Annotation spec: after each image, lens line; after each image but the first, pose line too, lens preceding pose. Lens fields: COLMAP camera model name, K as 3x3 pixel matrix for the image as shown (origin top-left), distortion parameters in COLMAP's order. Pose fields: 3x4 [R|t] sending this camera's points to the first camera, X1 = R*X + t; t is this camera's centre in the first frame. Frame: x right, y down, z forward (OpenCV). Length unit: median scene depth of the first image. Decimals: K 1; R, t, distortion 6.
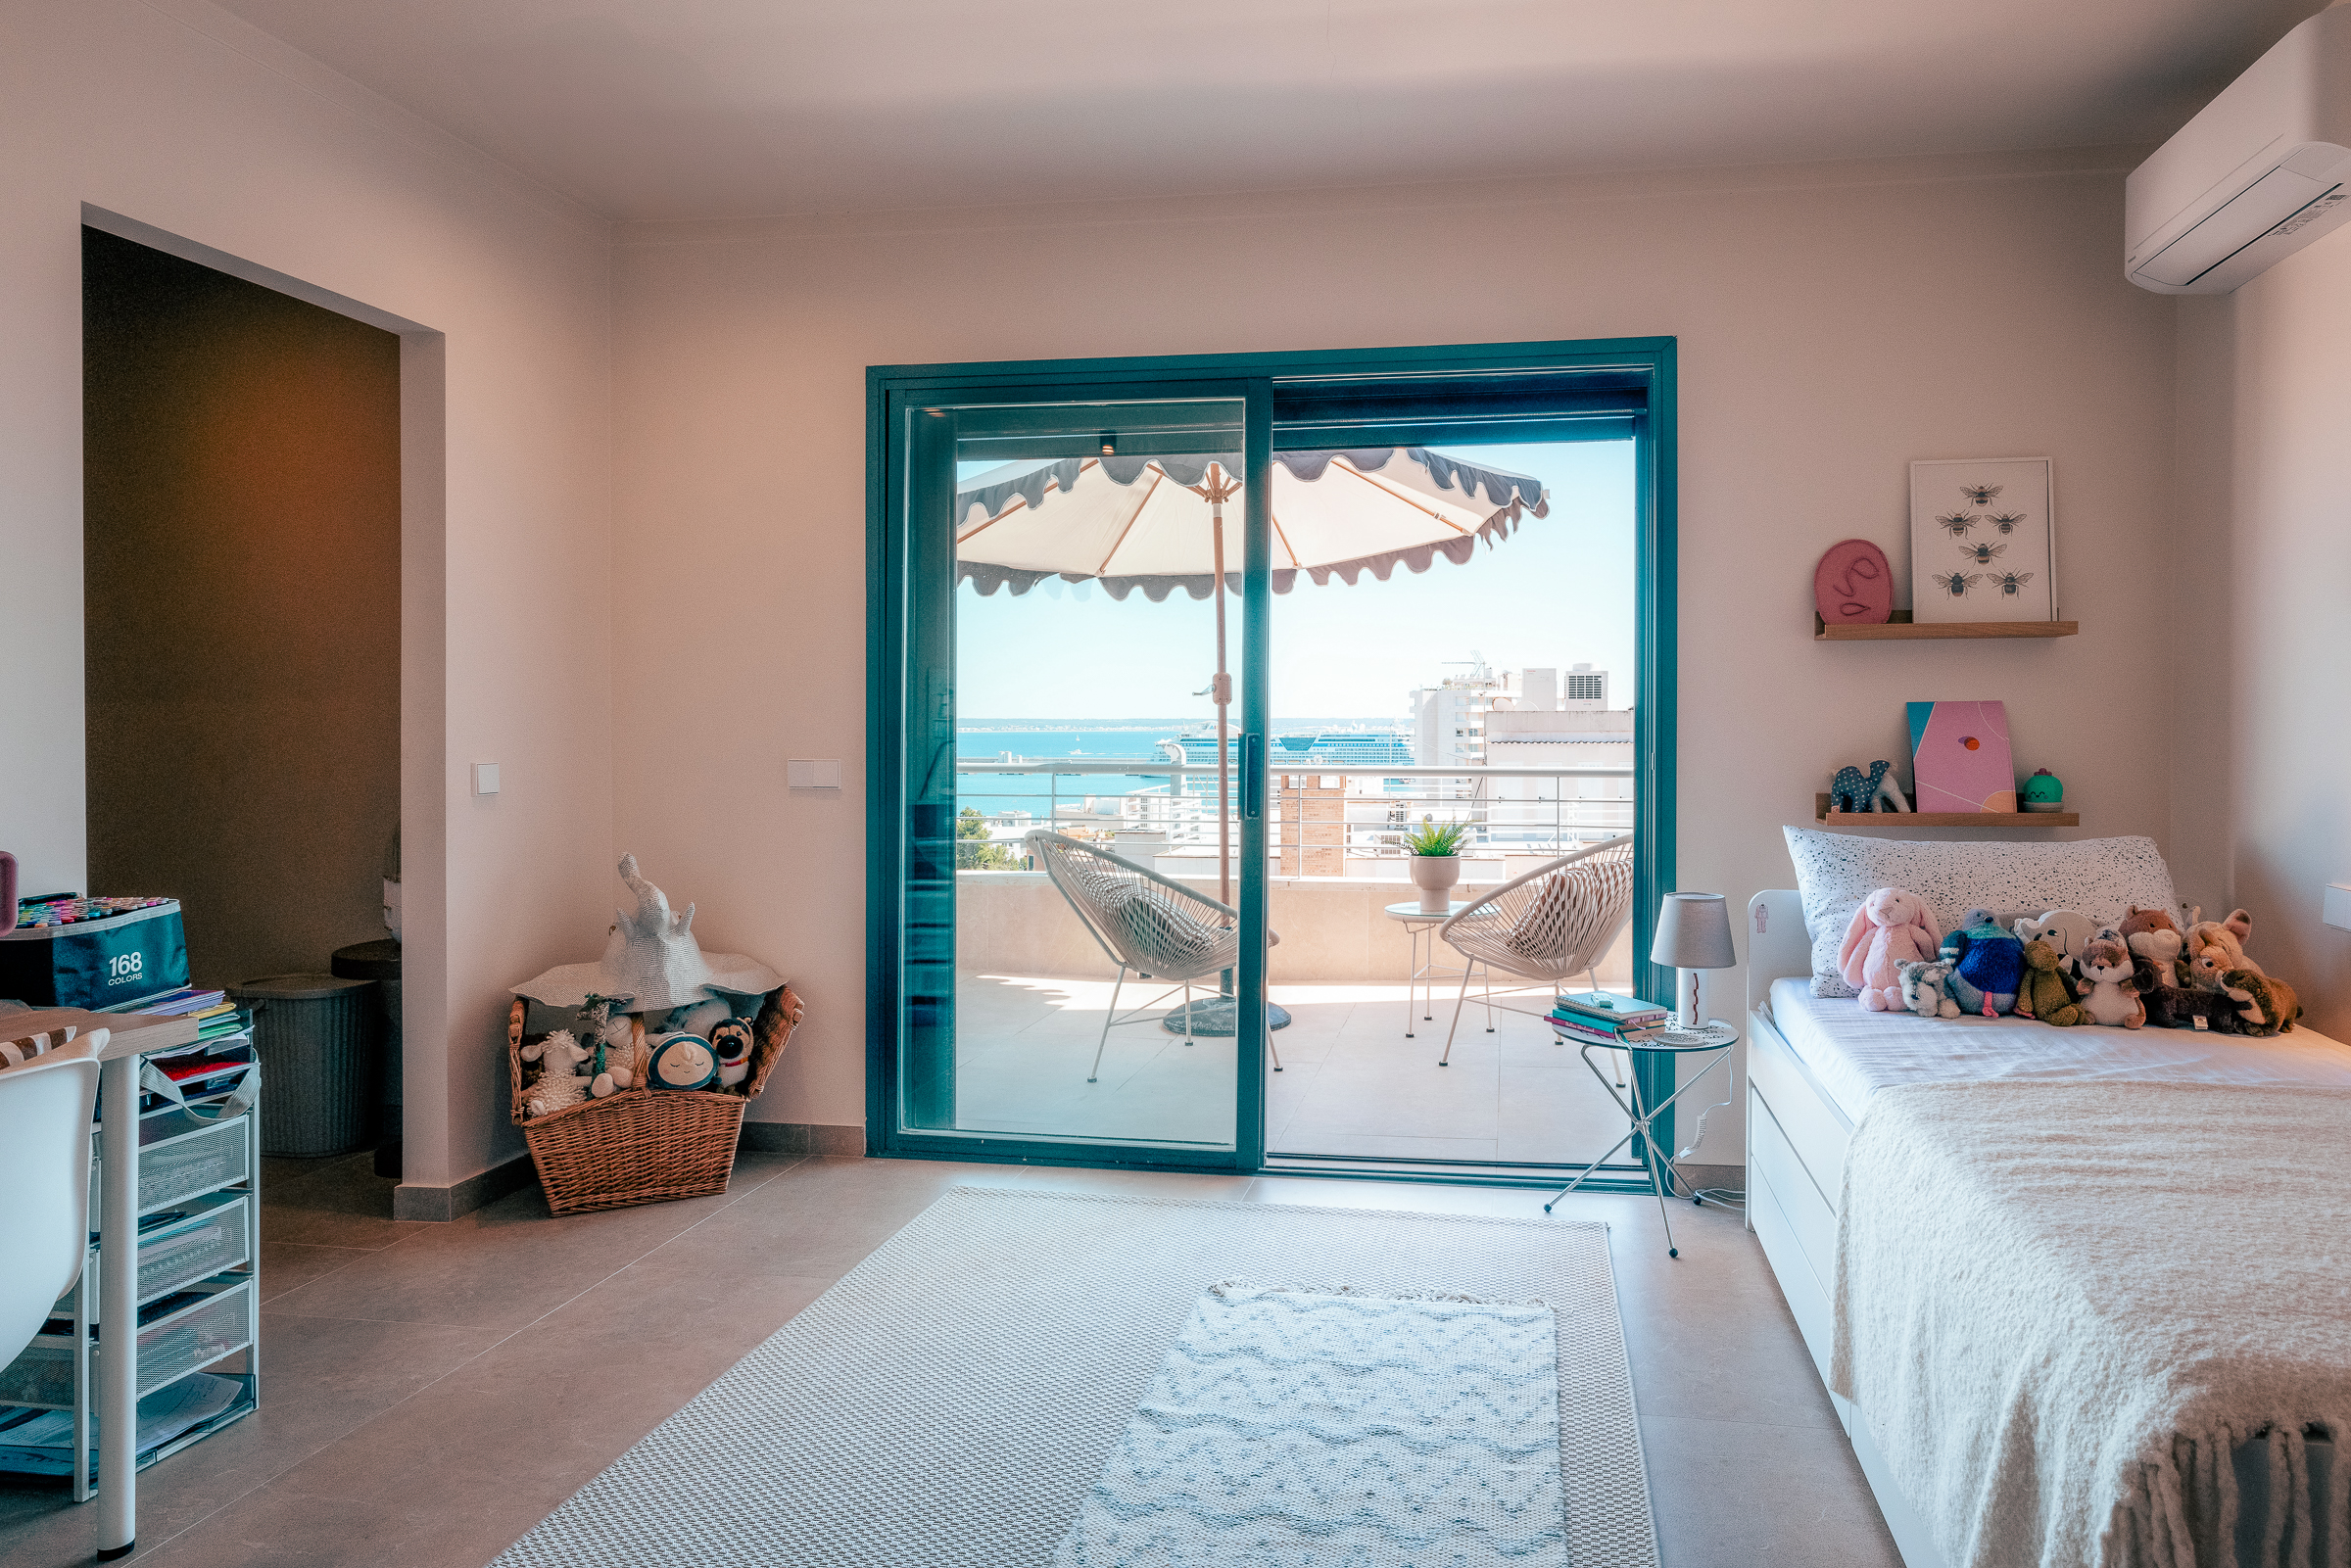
lens RADIAL K [[1852.0, 0, 1175.9], [0, 1852.0, 776.9], [0, 0, 1]] dist [-0.000074, 0.000081]
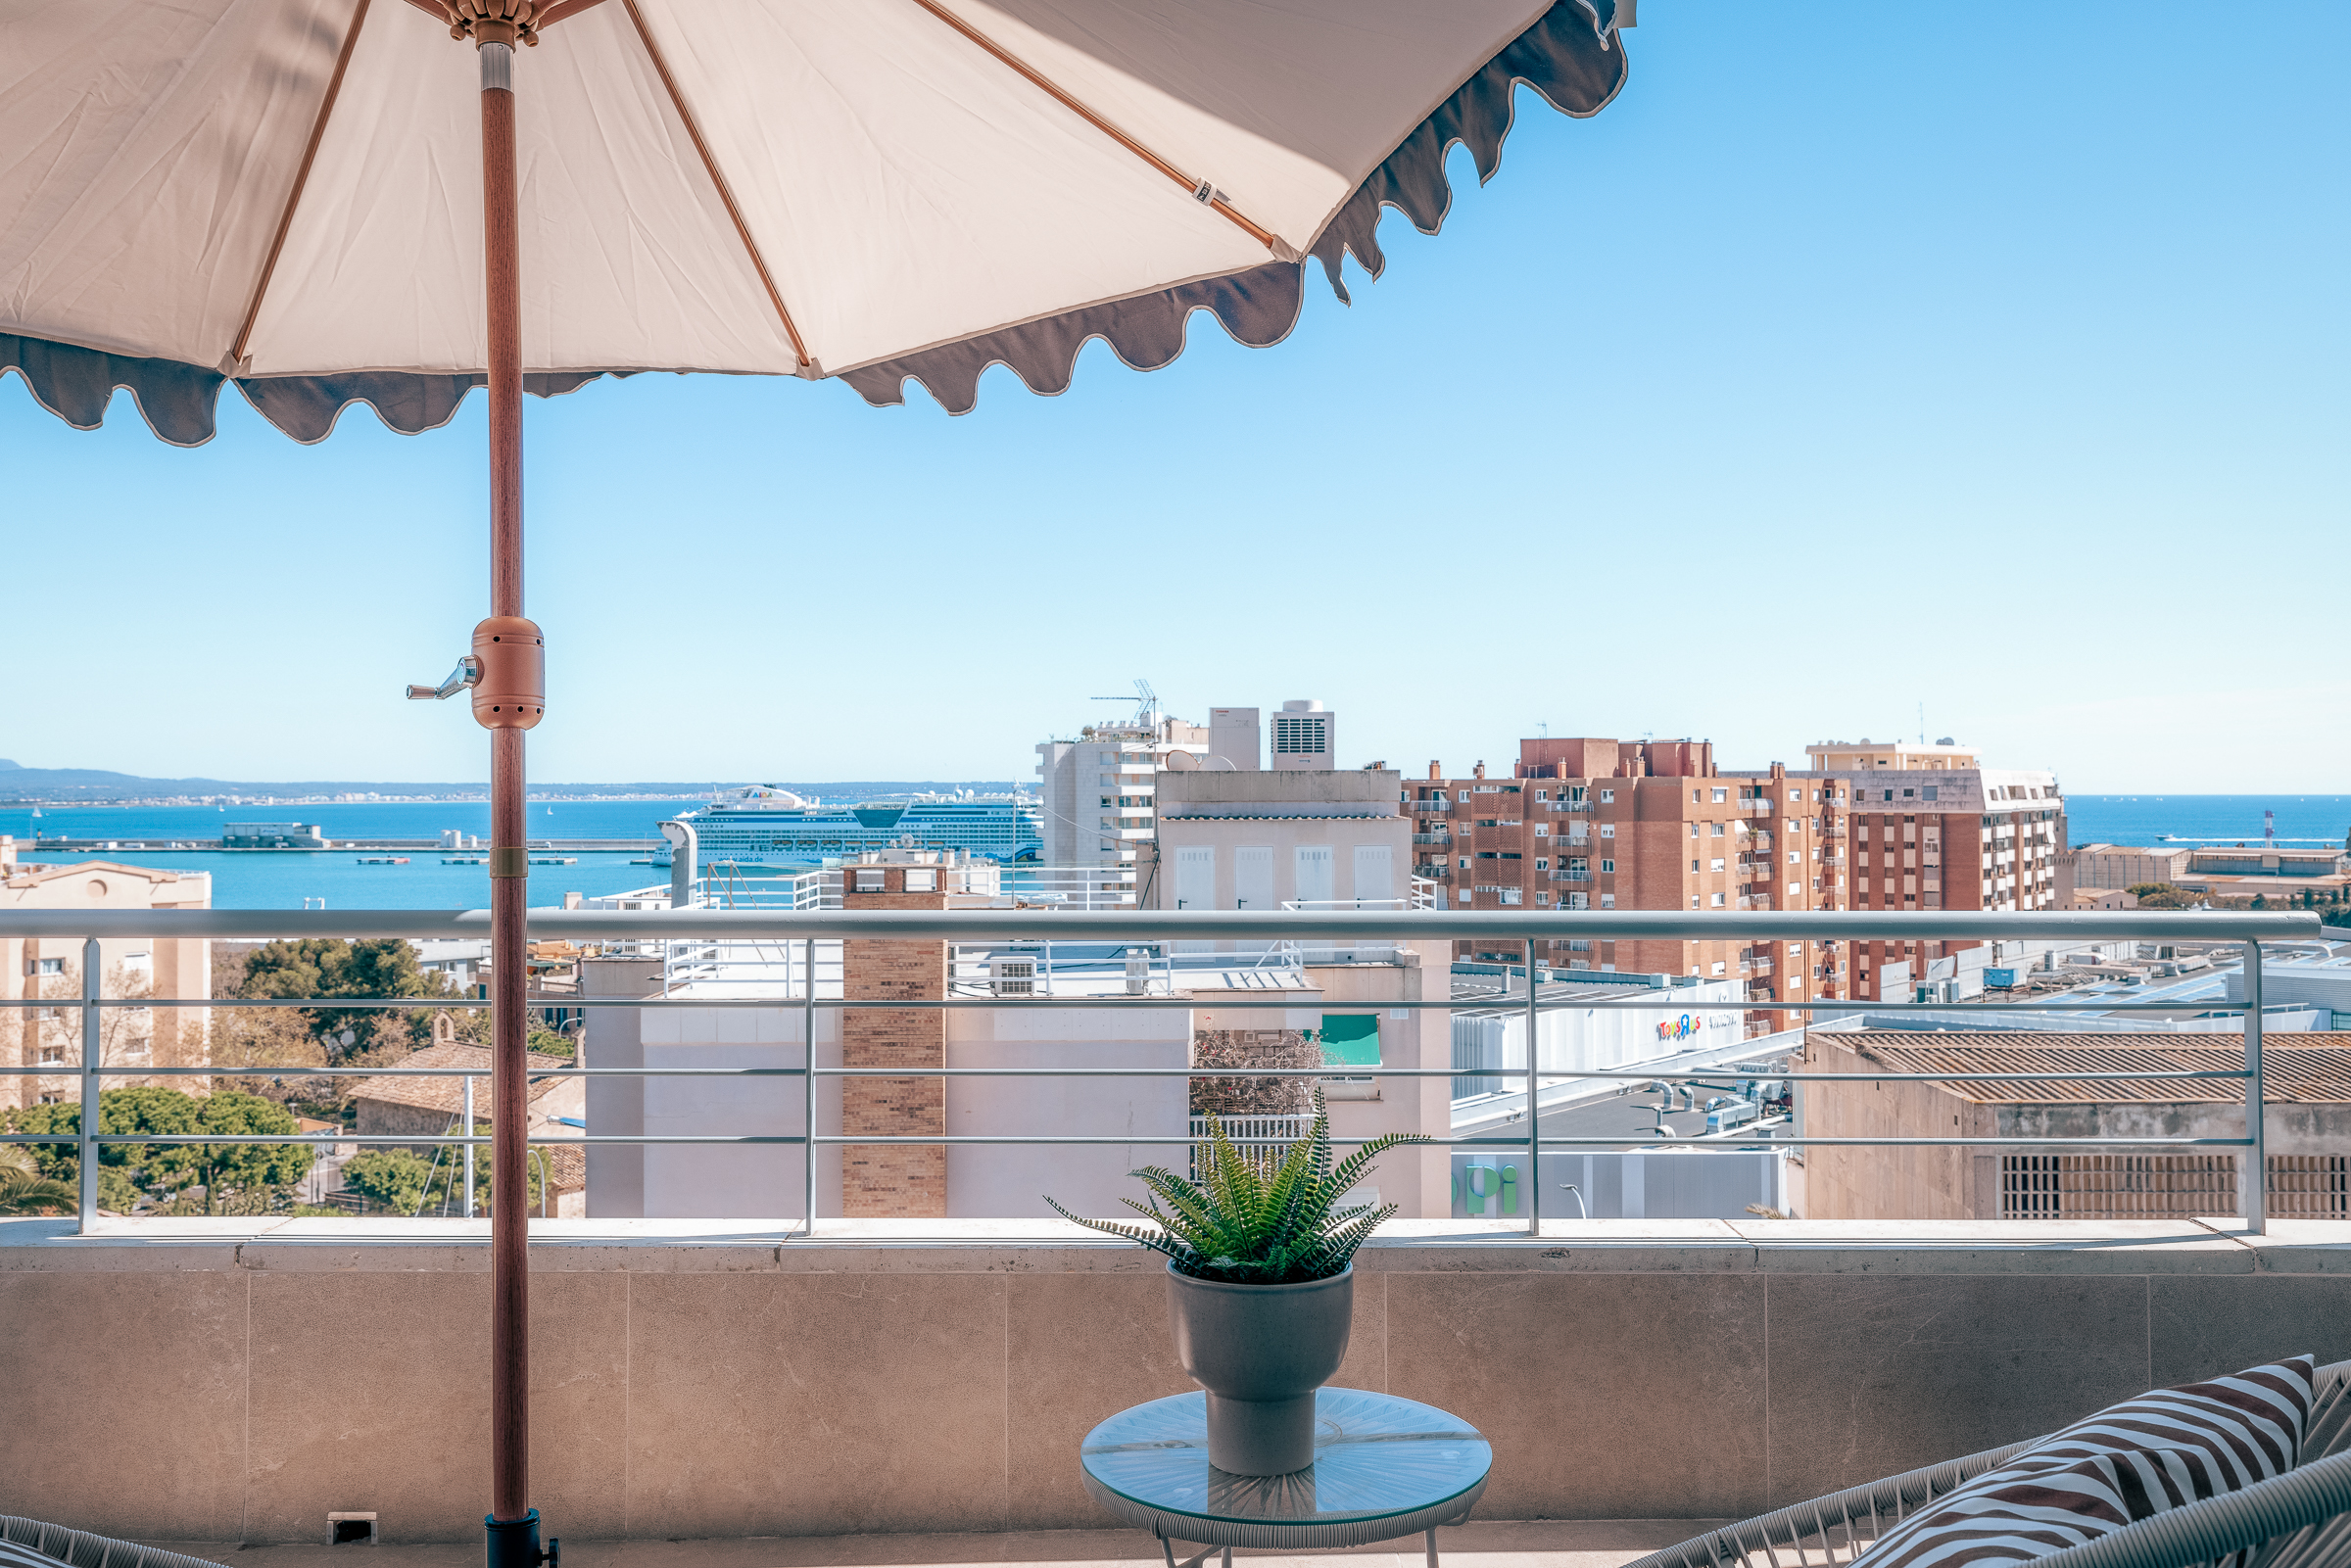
lens RADIAL K [[1958.0, 0, 1179.2], [0, 1958.0, 791.7], [0, 0, 1]] dist [0.066403, 0.000954]
pose [[0.978141, -0.001556, 0.207938, 0.028742], [0.007227, 0.999622, -0.026514, -0.009398], [-0.207818, 0.027438, 0.977783, 0.310863]]
